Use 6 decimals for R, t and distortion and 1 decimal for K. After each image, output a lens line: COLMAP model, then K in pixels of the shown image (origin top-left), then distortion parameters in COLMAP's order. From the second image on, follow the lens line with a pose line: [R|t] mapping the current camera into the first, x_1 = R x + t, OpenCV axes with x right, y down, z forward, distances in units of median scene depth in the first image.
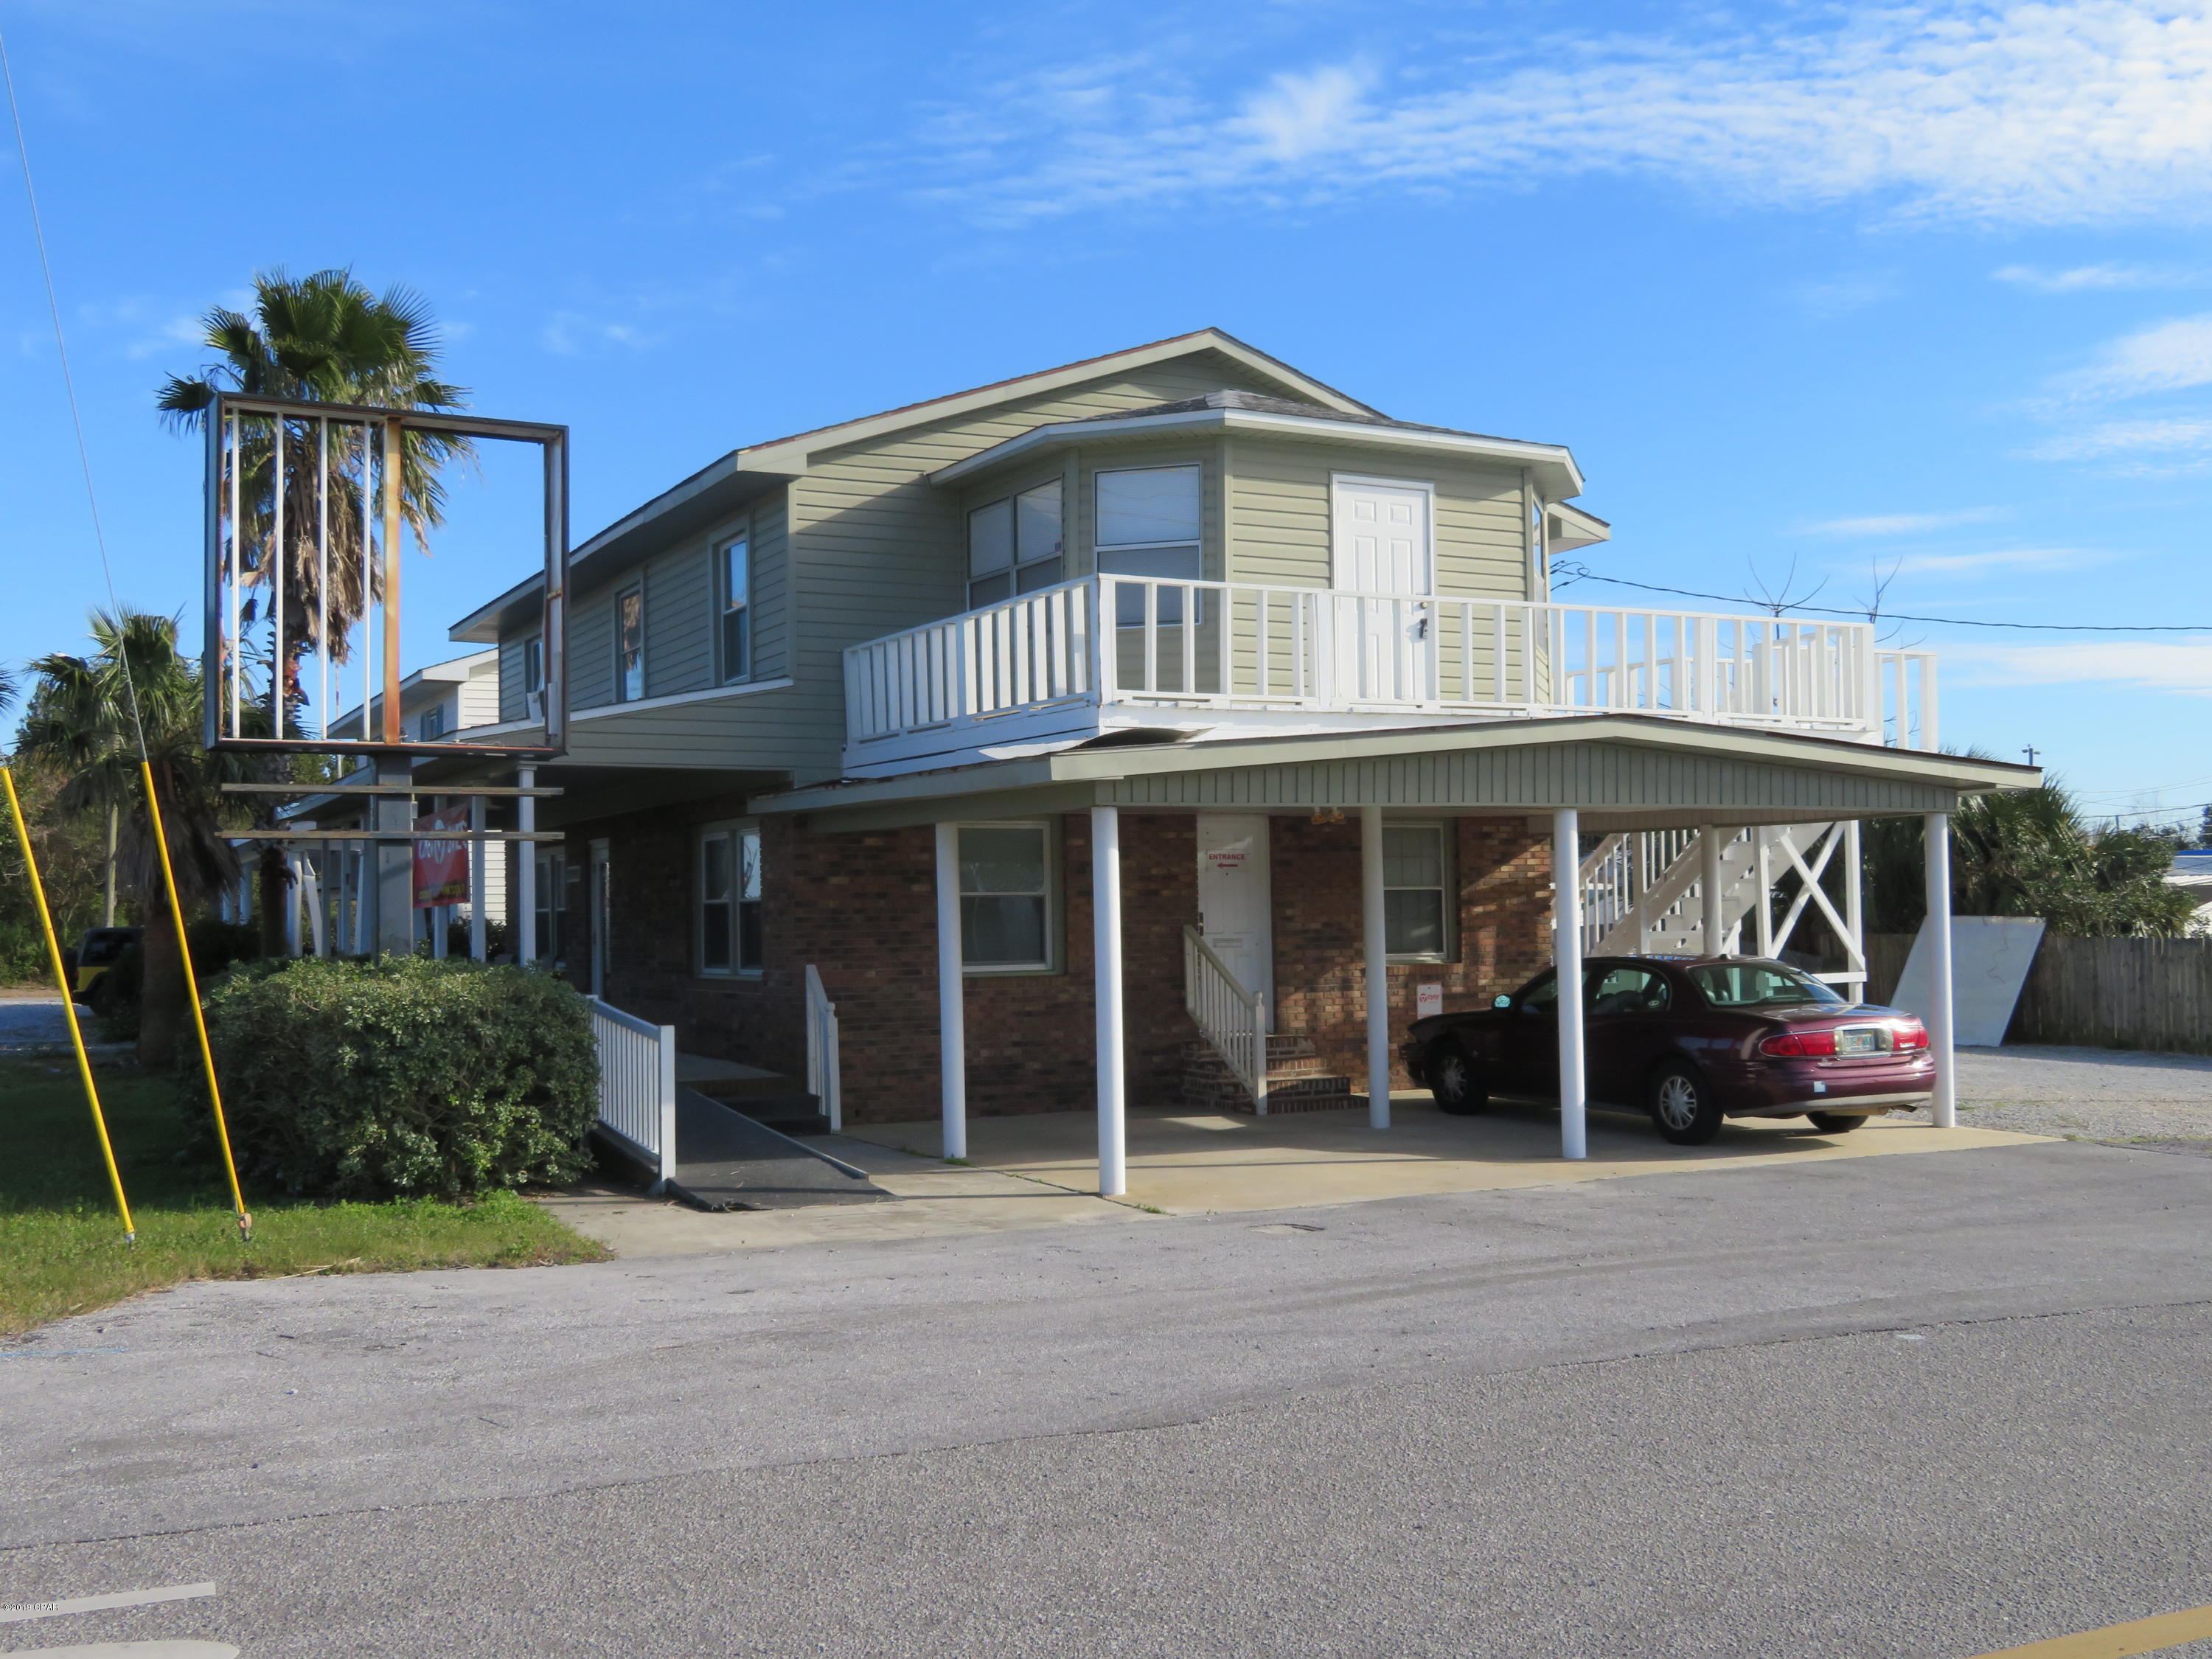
lens RADIAL K [[2195.4, 0, 1101.0], [0, 2195.4, 826.5], [0, 0, 1]] dist [-0.034293, 0.000000]
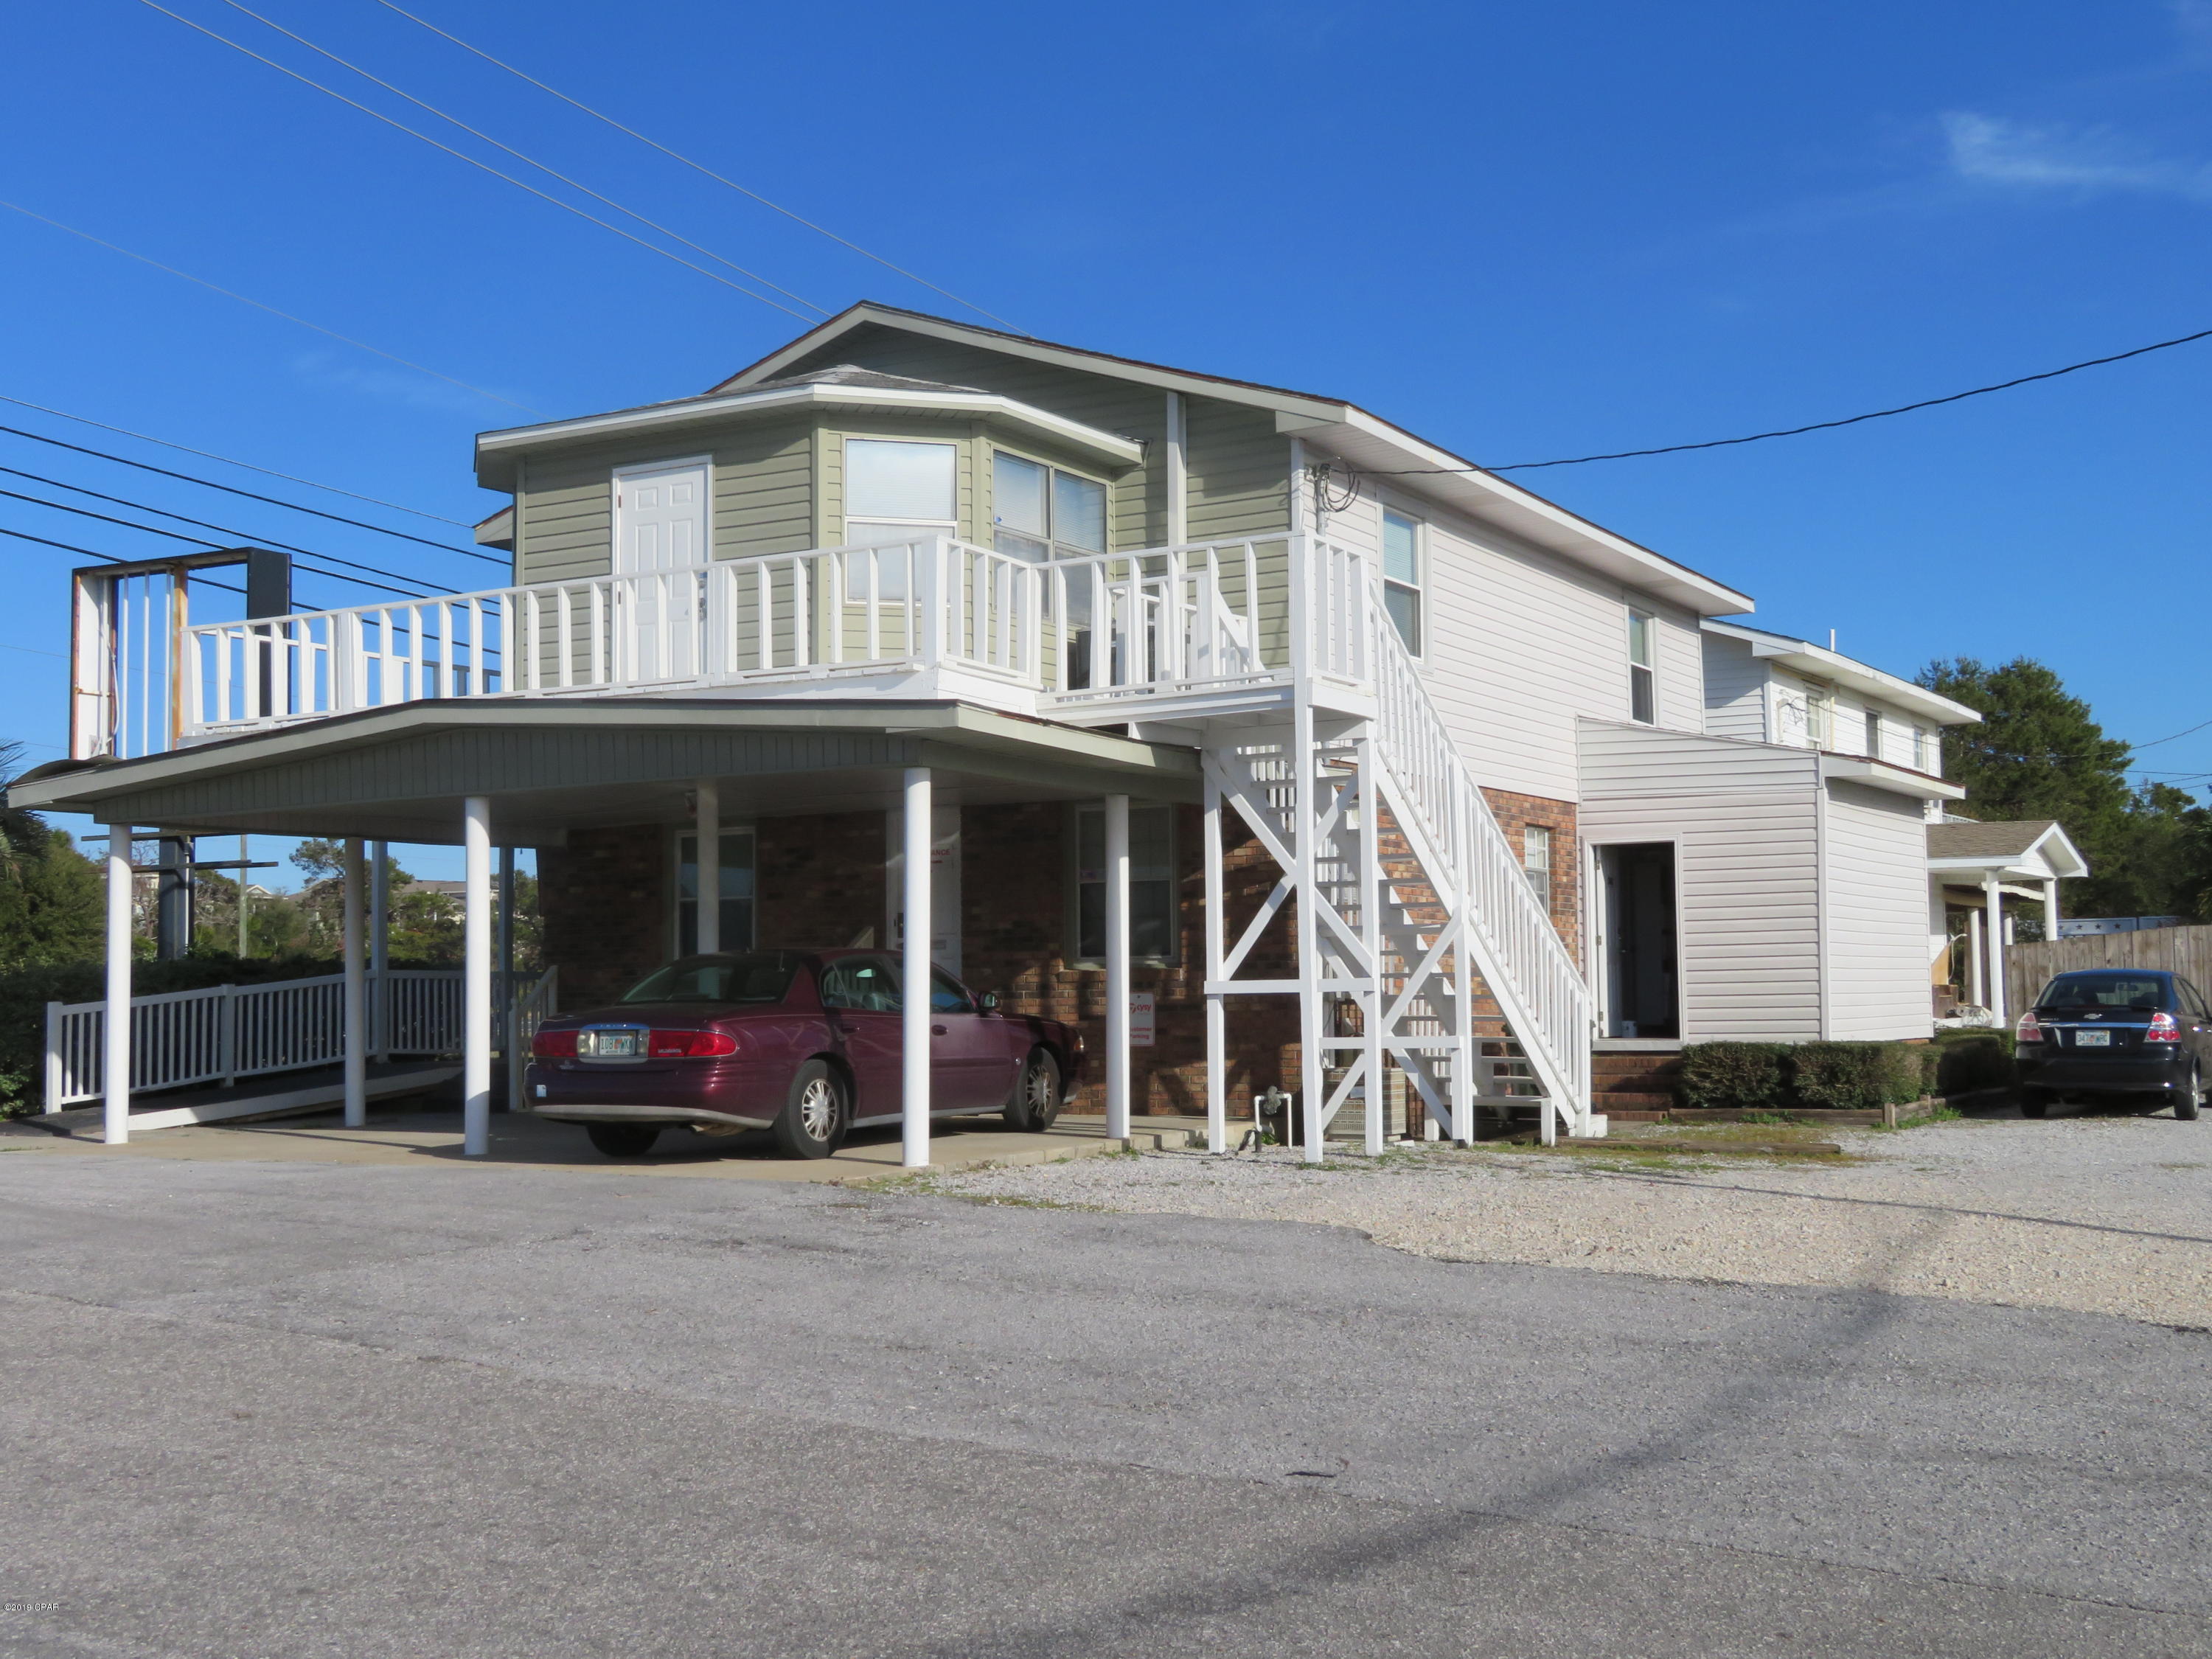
lens RADIAL K [[2535.7, 0, 1106.1], [0, 2535.7, 828.3], [0, 0, 1]] dist [-0.001290, 0.000000]
pose [[0.539105, -0.048404, -0.840847, 1.101215], [0.041274, 0.998666, -0.031027, 0.043803], [0.841227, -0.017979, 0.540383, 0.522539]]
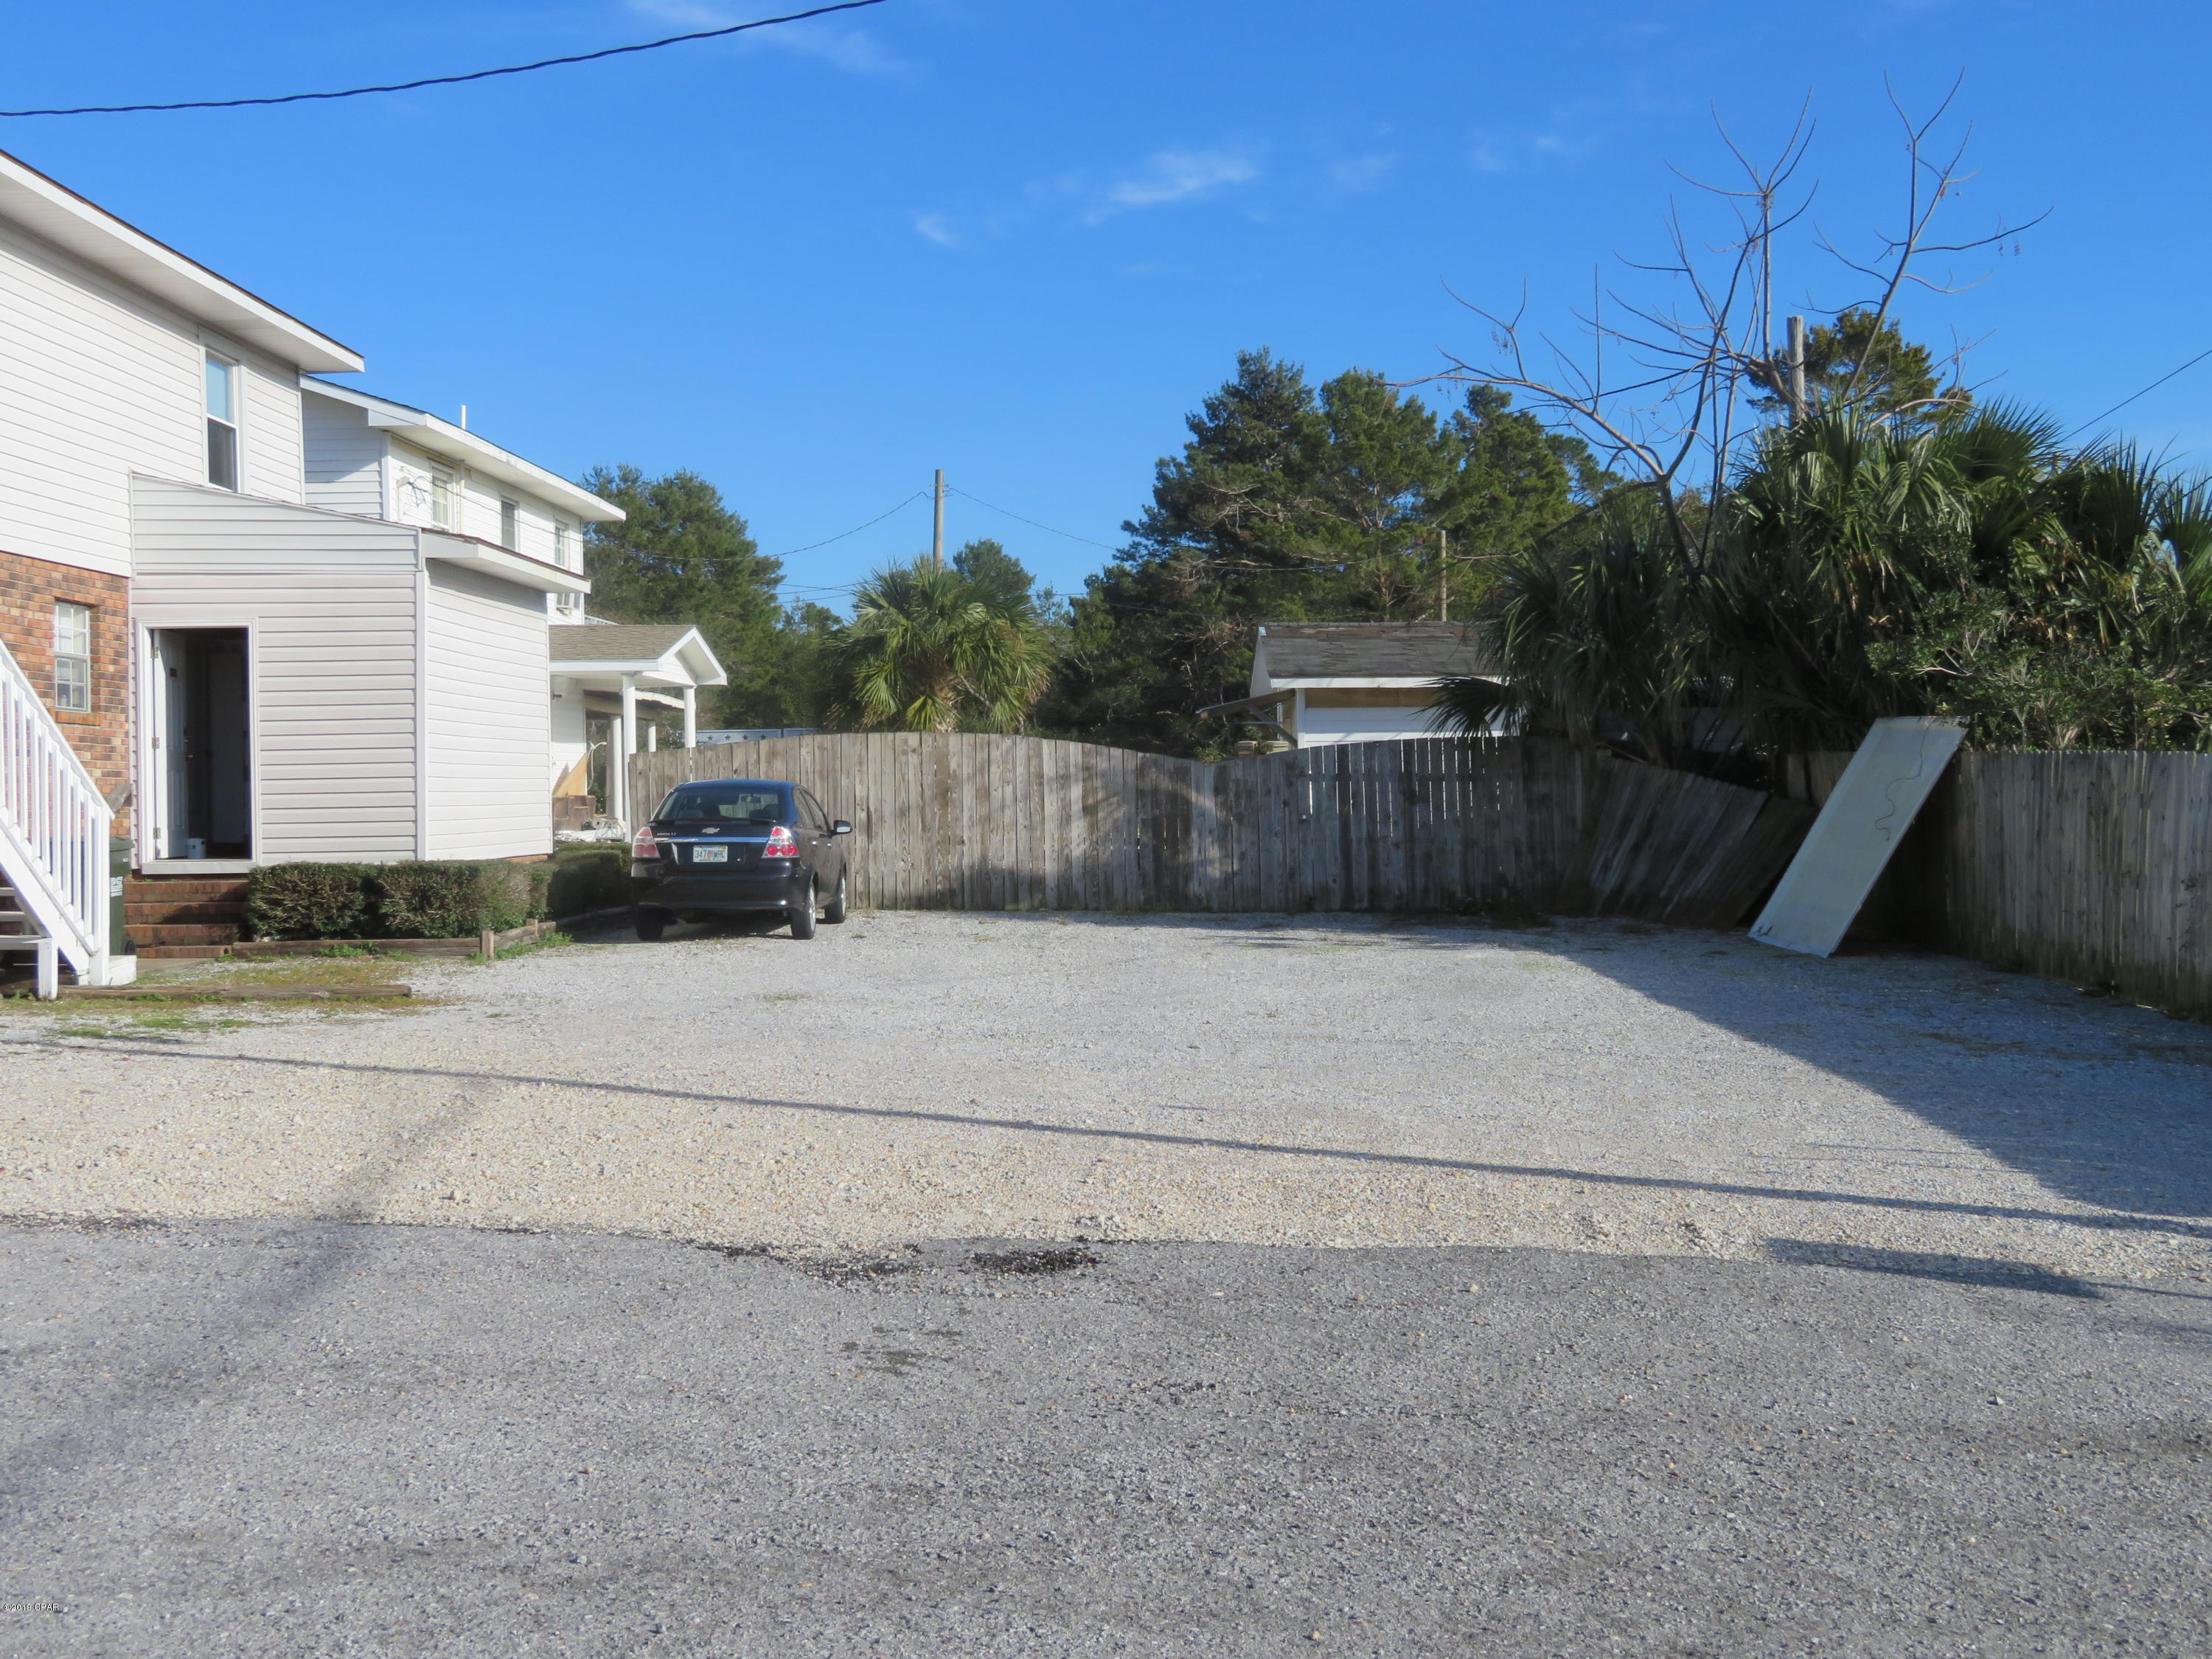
lens RADIAL K [[2535.7, 0, 1115.3], [0, 2535.7, 821.9], [0, 0, 1]] dist [-0.001290, 0.000000]
pose [[0.882813, 0.009602, -0.469626, 1.011576], [0.019748, 0.998148, 0.057531, 0.051054], [0.469309, -0.060063, 0.880989, 0.677509]]
